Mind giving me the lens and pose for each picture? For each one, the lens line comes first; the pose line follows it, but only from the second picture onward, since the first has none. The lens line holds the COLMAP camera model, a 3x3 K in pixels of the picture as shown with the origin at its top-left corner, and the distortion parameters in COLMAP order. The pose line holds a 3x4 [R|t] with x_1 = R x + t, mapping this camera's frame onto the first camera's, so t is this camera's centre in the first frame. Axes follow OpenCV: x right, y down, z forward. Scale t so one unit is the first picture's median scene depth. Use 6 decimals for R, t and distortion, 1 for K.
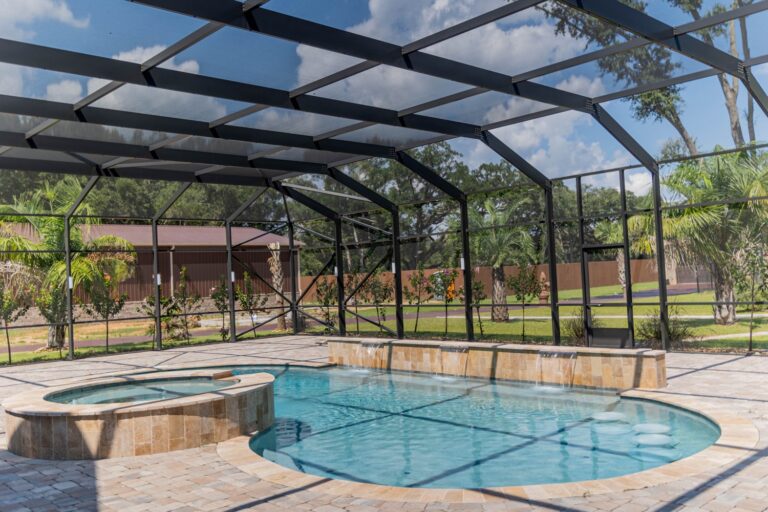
lens RADIAL K [[700.7, 0, 383.5], [0, 700.7, 256.6], [0, 0, 1]] dist [0.009124, 0.005404]
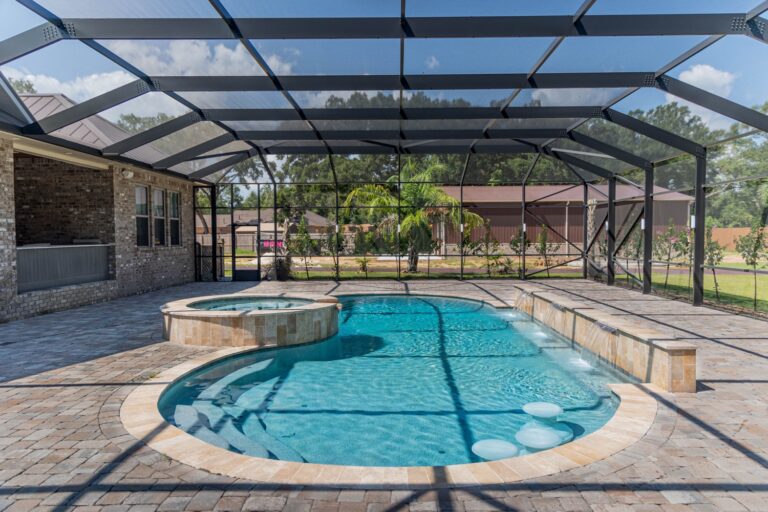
lens RADIAL K [[515.5, 0, 383.0], [0, 515.5, 255.3], [0, 0, 1]] dist [-0.005890, -0.001702]
pose [[0.718978, 0.069196, -0.691579, 0.238996], [-0.007281, 0.995727, 0.092058, -0.004272], [0.694994, -0.061152, 0.716410, 0.171426]]
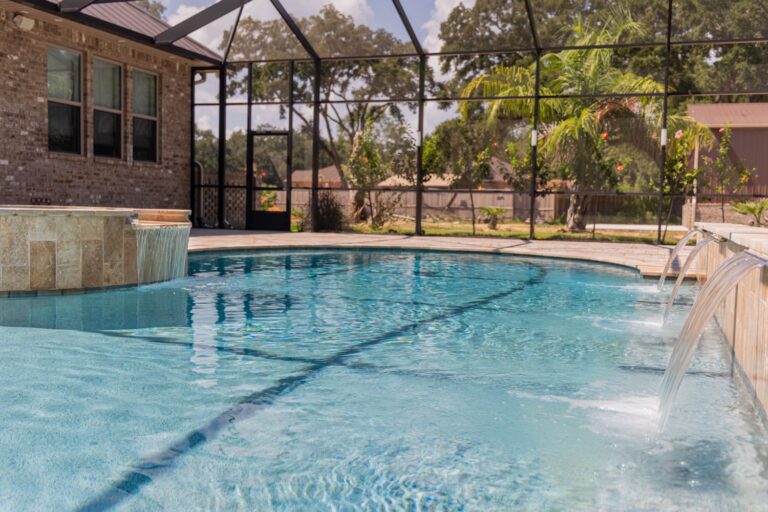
lens RADIAL K [[759.0, 0, 388.3], [0, 759.0, 255.9], [0, 0, 1]] dist [0.020569, 0.000000]
pose [[0.458893, 0.115419, -0.880963, 0.189906], [-0.019275, 0.992586, 0.120003, 0.056132], [0.888283, -0.038088, 0.457715, 0.401675]]
